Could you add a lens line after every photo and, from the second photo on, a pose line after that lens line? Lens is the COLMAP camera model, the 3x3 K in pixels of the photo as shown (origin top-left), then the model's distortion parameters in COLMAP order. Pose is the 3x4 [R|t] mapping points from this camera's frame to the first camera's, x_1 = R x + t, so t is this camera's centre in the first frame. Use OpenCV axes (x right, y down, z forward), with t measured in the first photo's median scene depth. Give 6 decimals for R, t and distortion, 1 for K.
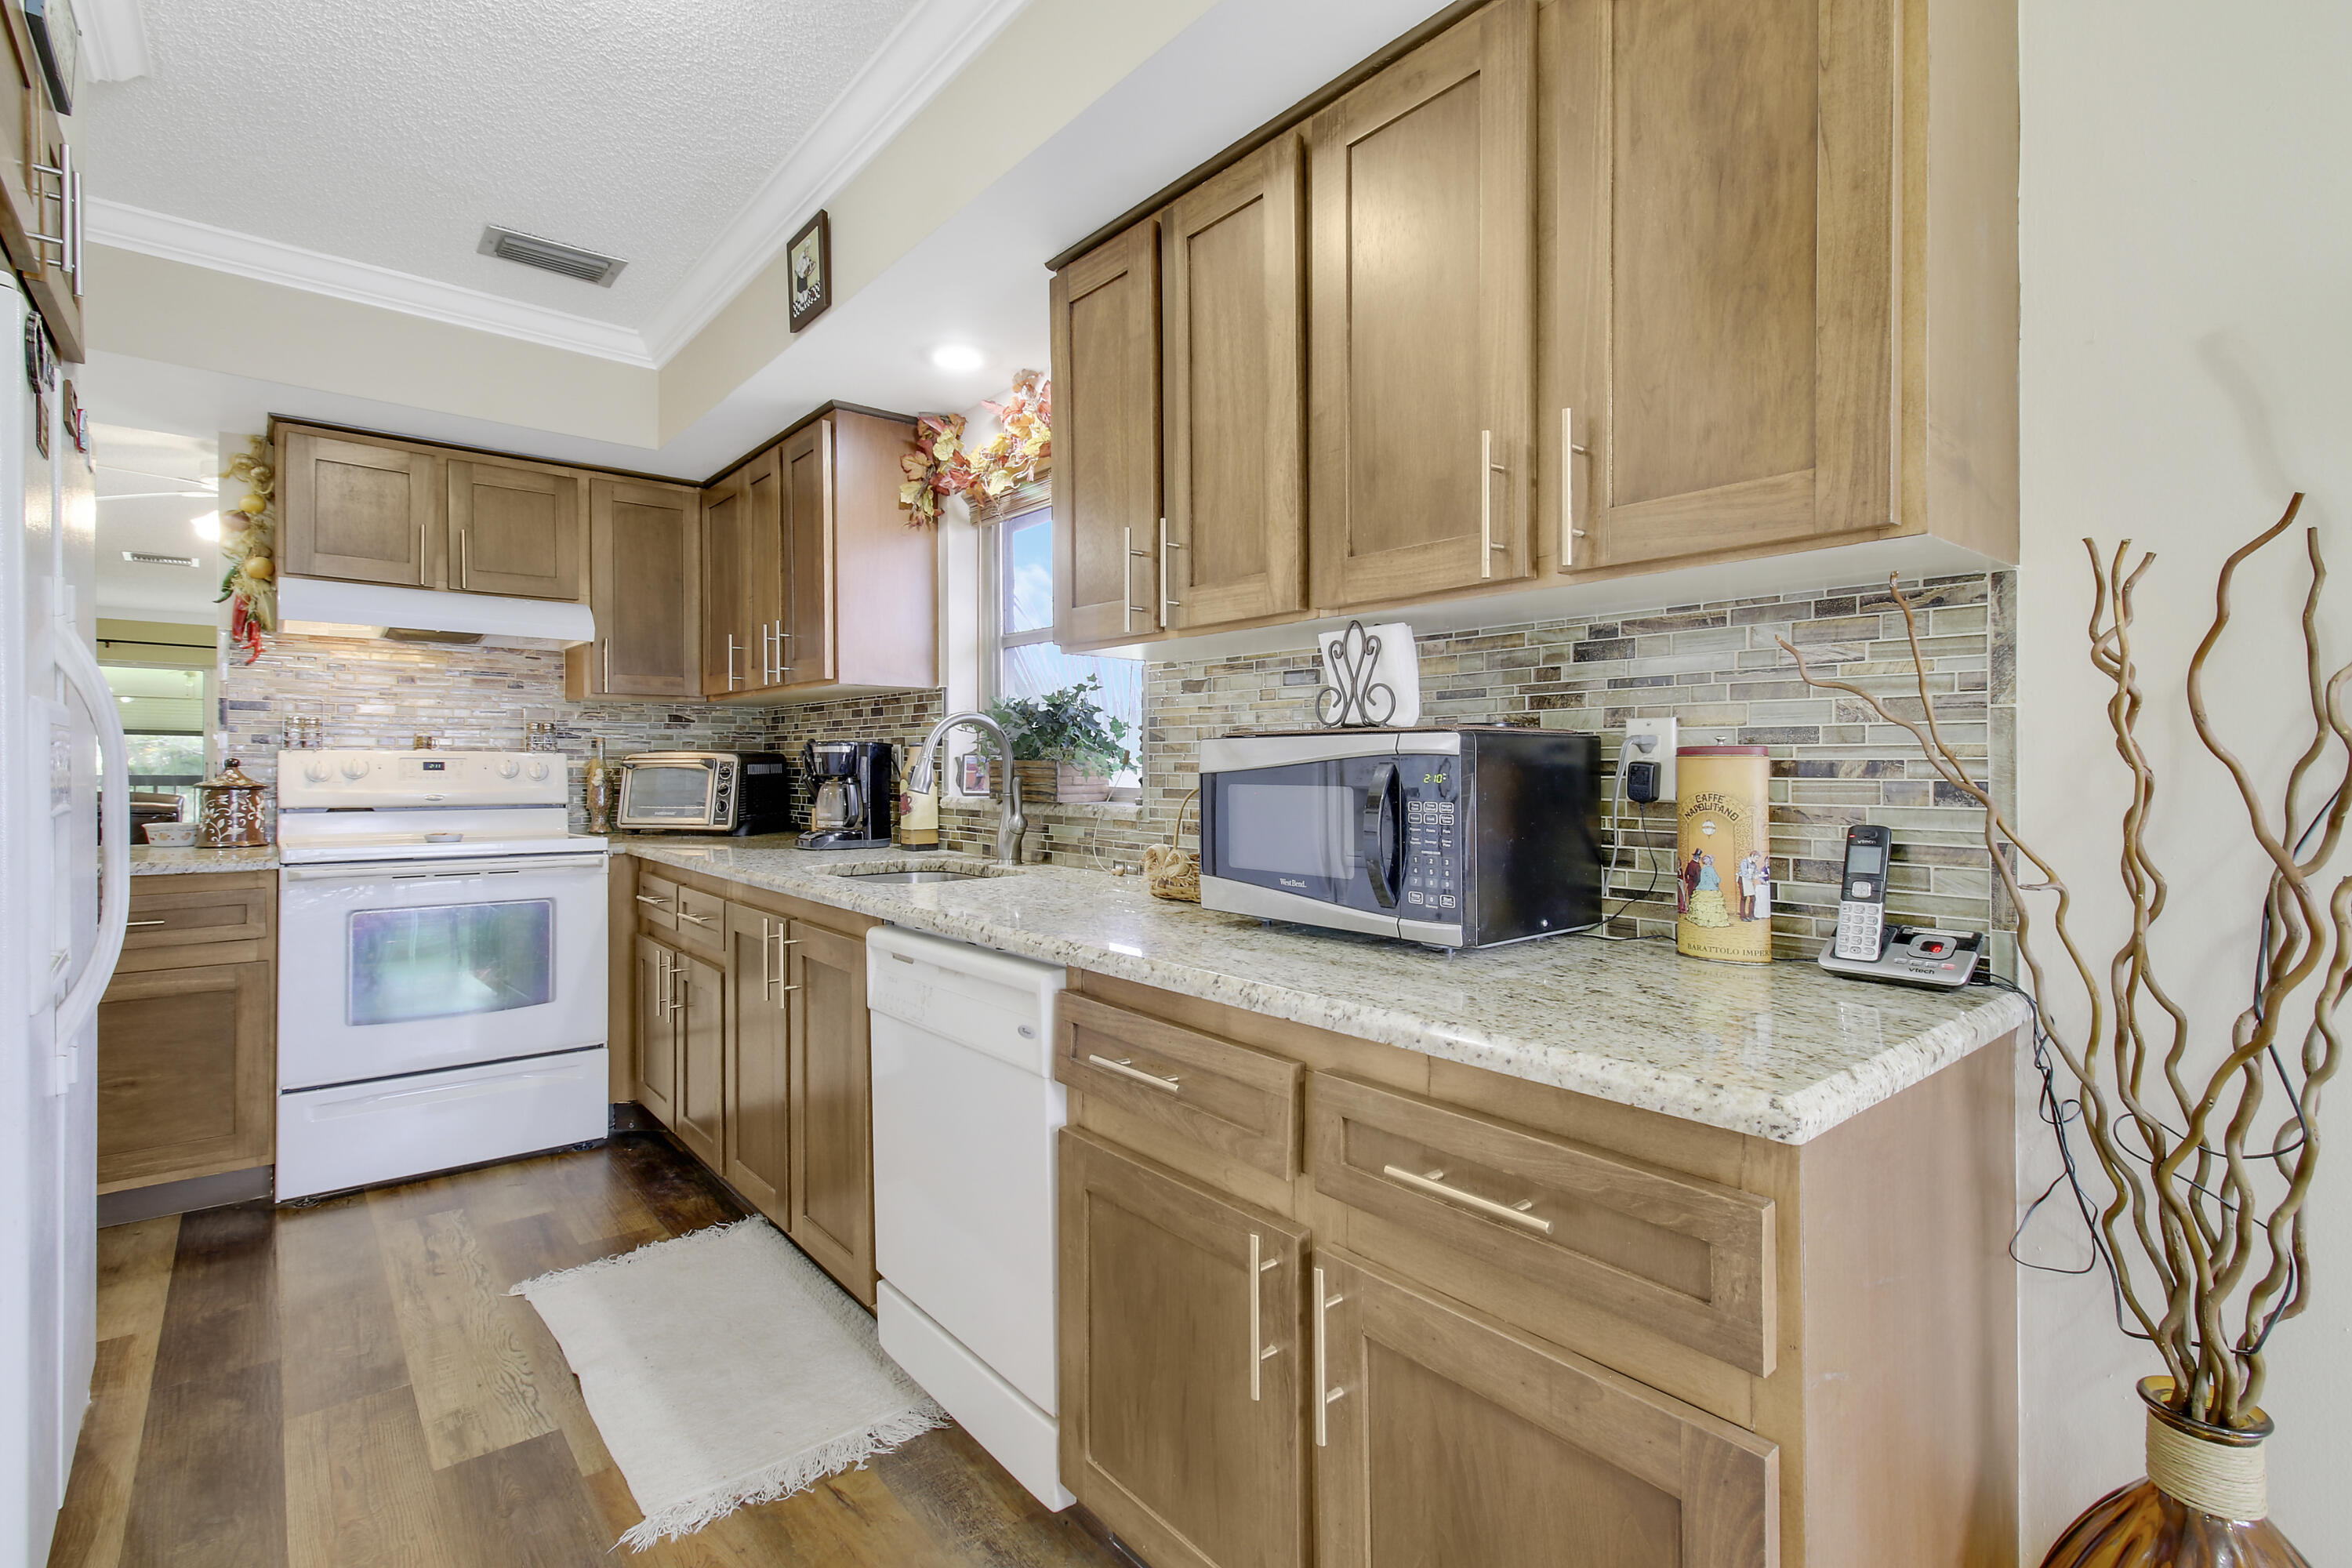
lens RADIAL K [[1090.0, 0, 1170.1], [0, 1090.0, 775.6], [0, 0, 1]] dist [0.019954, -0.020932]
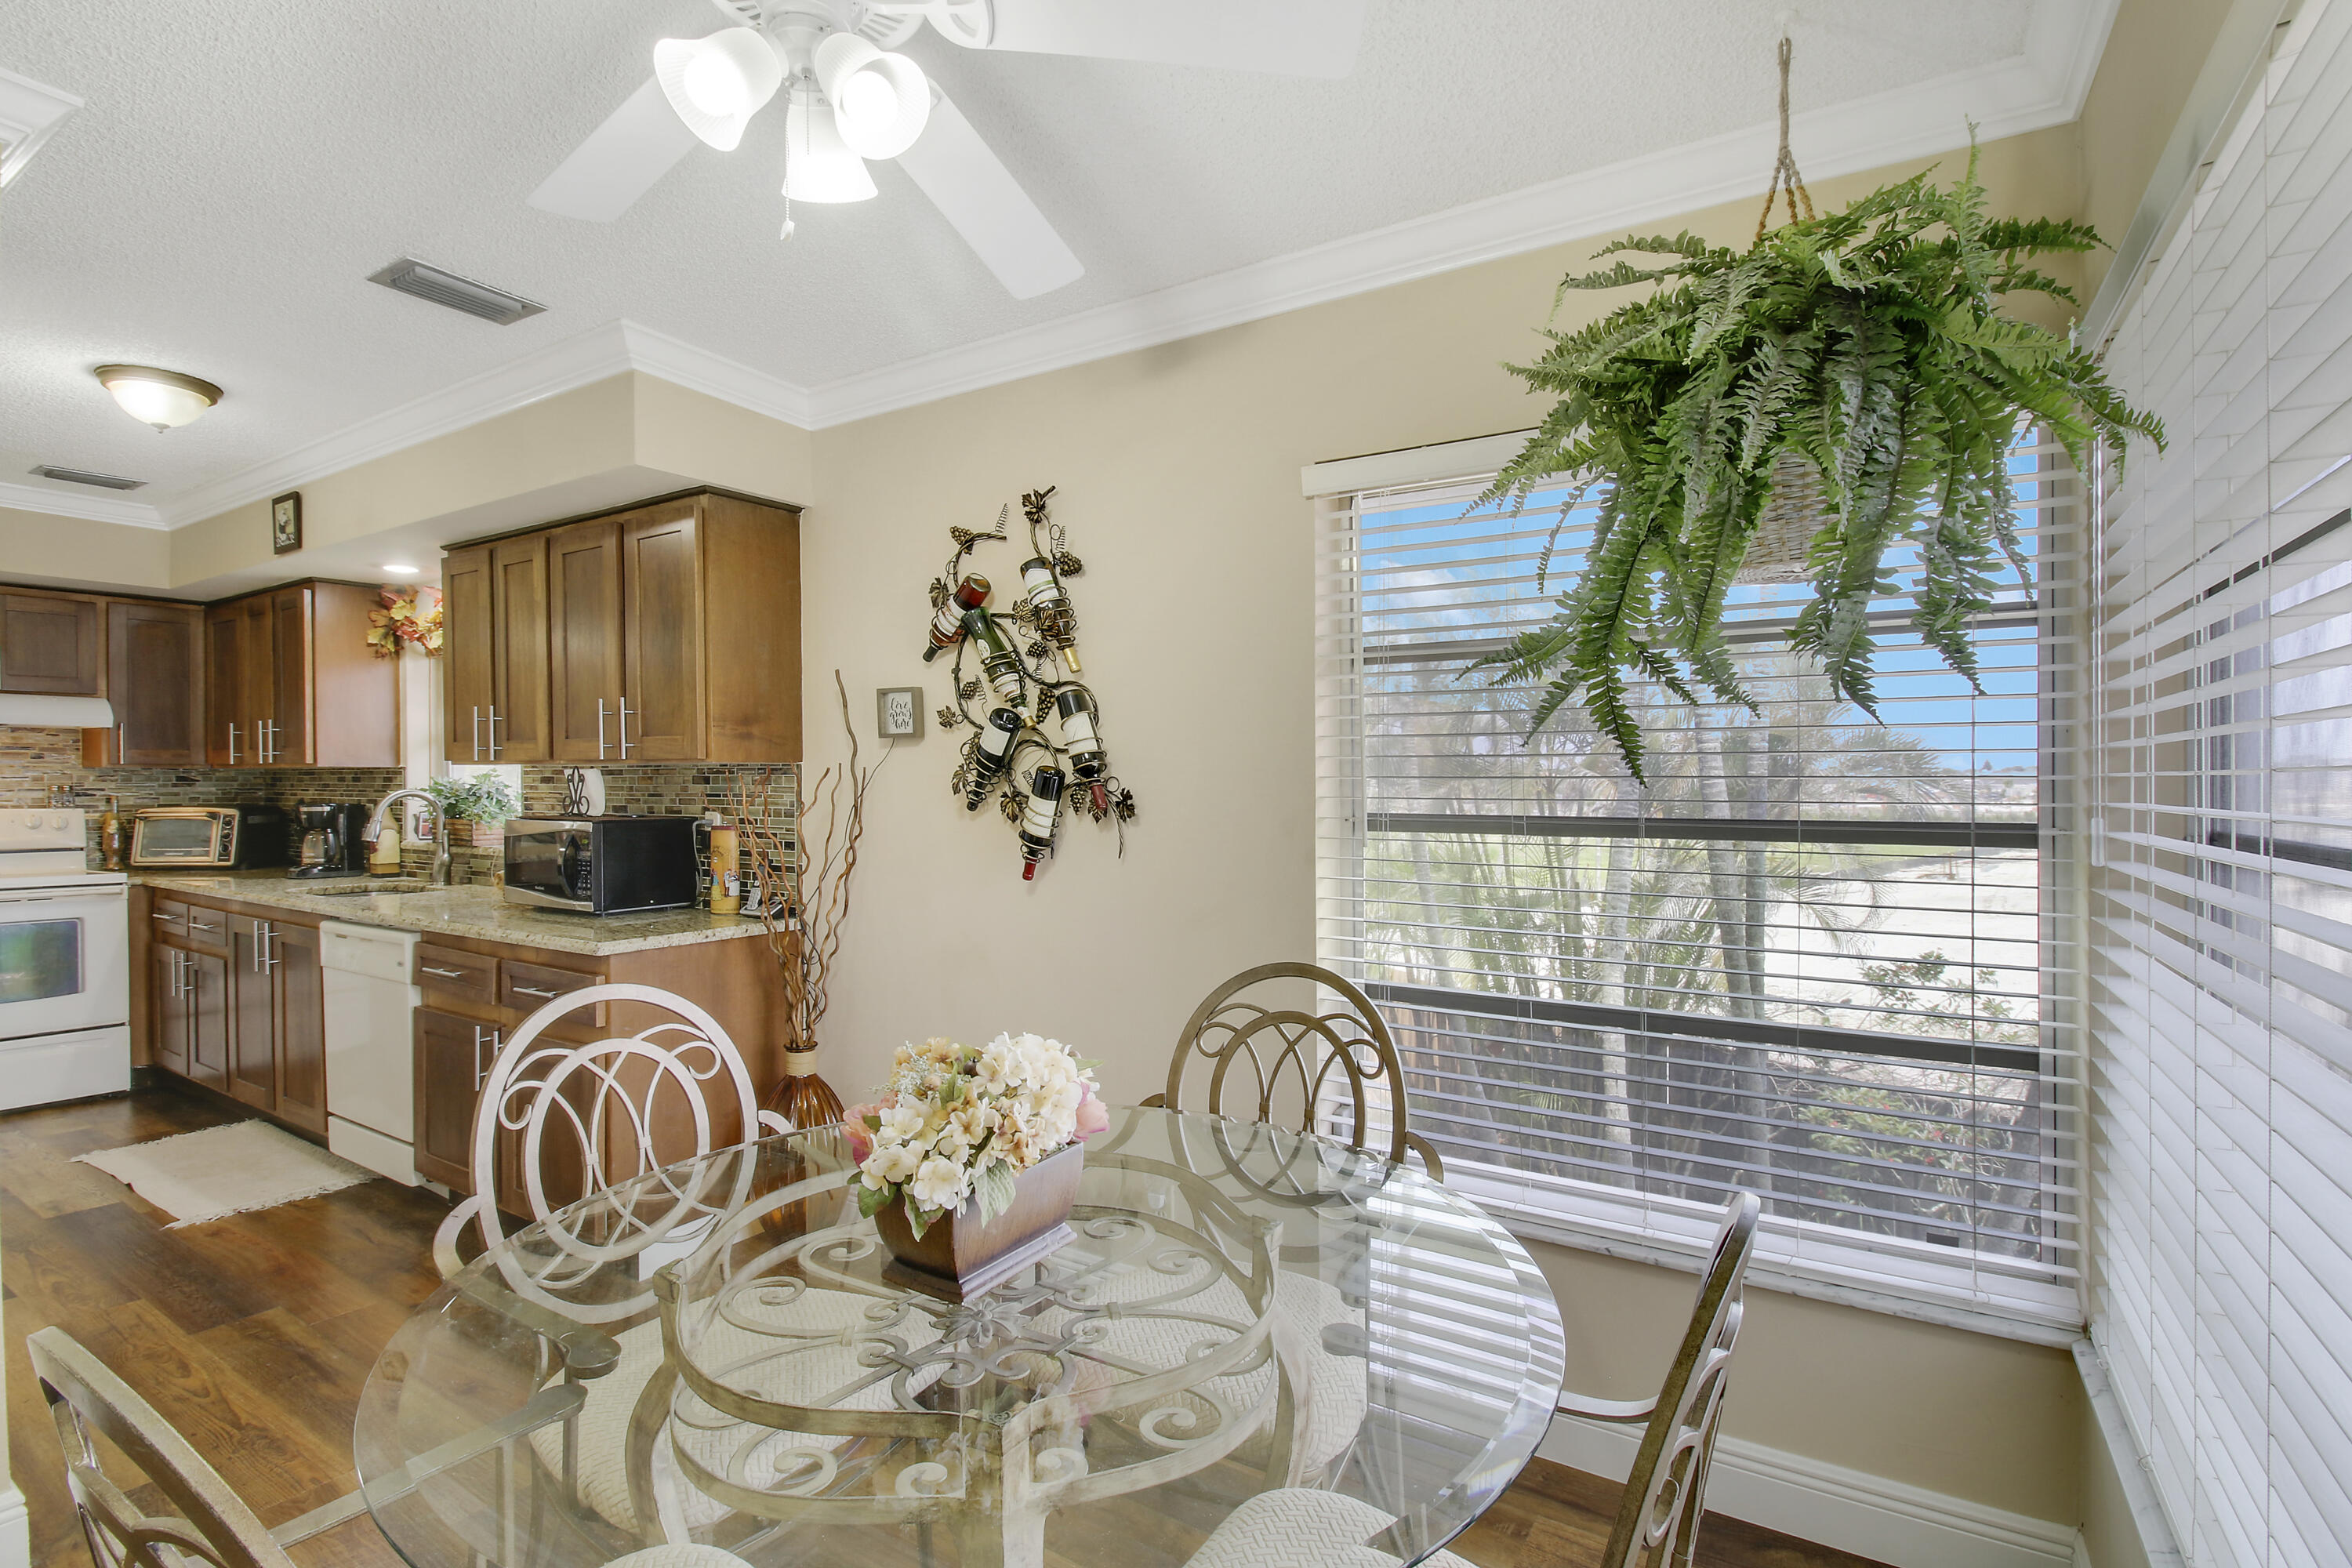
lens RADIAL K [[1101.2, 0, 1183.0], [0, 1101.2, 798.6], [0, 0, 1]] dist [0.002766, -0.014613]
pose [[0.947015, -0.002187, 0.321182, 0.304391], [0.000298, 0.999982, 0.005931, -0.044762], [-0.321189, -0.005521, 0.946999, -0.725091]]
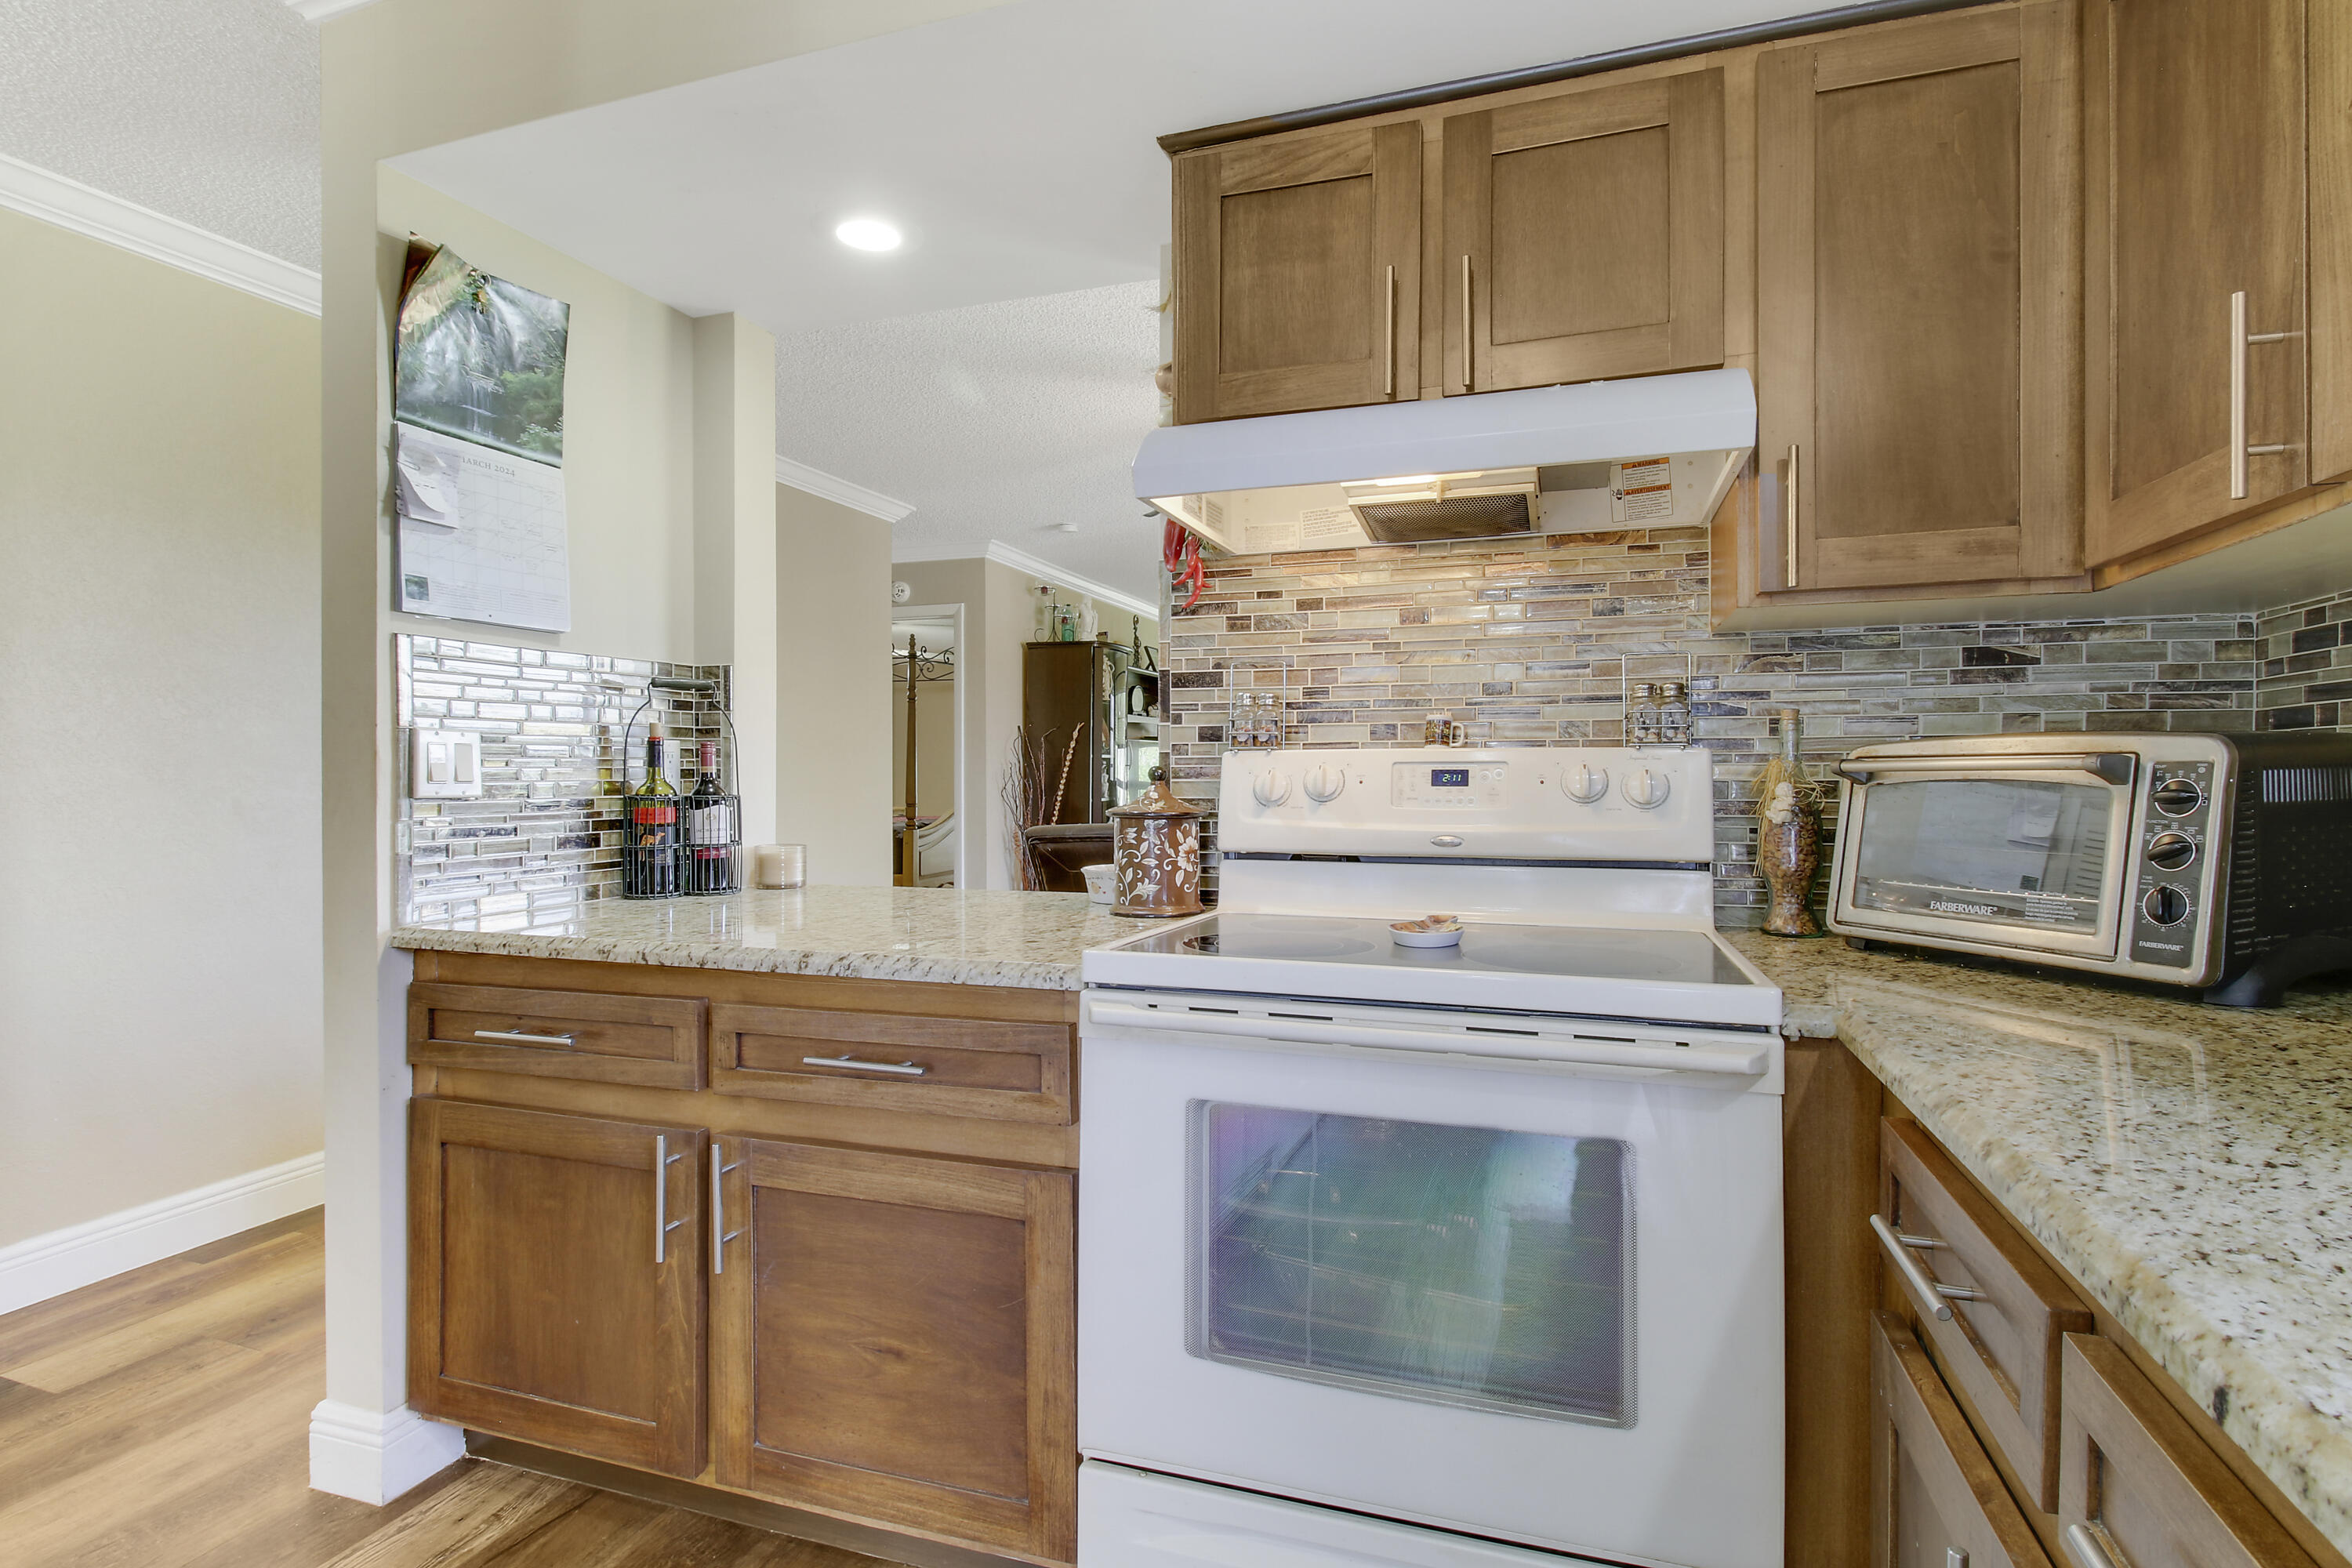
lens RADIAL K [[1072.9, 0, 1176.0], [0, 1072.9, 784.0], [0, 0, 1]] dist [0.002229, 0.000429]
pose [[0.504950, 0.004592, -0.863136, -0.324147], [-0.001787, 0.999989, 0.004275, -0.008190], [0.863147, -0.000617, 0.504953, 0.675399]]
